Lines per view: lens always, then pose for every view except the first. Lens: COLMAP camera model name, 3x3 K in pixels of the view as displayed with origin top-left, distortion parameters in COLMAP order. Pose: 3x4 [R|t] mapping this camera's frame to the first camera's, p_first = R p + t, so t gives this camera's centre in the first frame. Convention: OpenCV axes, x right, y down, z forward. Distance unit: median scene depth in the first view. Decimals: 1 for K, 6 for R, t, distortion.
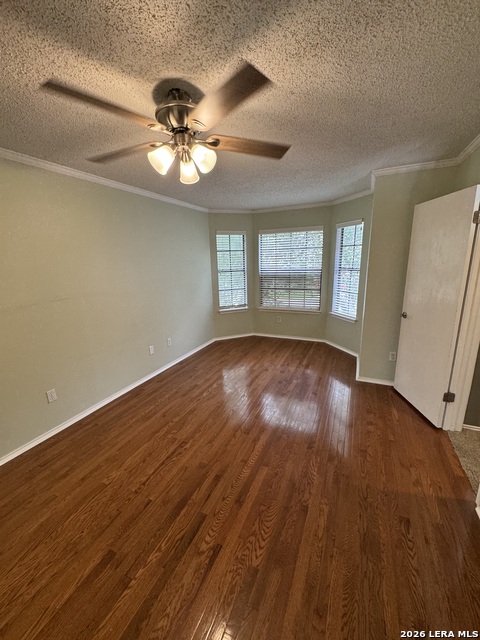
lens RADIAL K [[257.0, 0, 240.6], [0, 257.0, 320.2], [0, 0, 1]] dist [-0.001918, 0.000488]
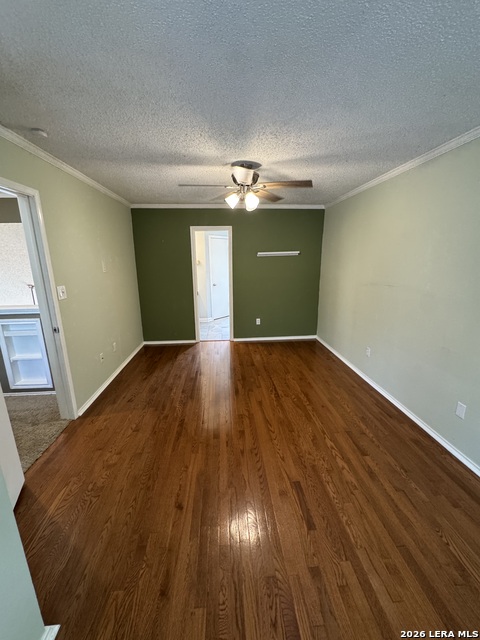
lens RADIAL K [[257.0, 0, 240.6], [0, 257.0, 320.2], [0, 0, 1]] dist [-0.001918, 0.000488]
pose [[-0.873113, 0.151685, -0.463319, 0.451293], [-0.078800, 0.893958, 0.441168, -0.396121], [0.481107, 0.421700, -0.768574, 1.622474]]
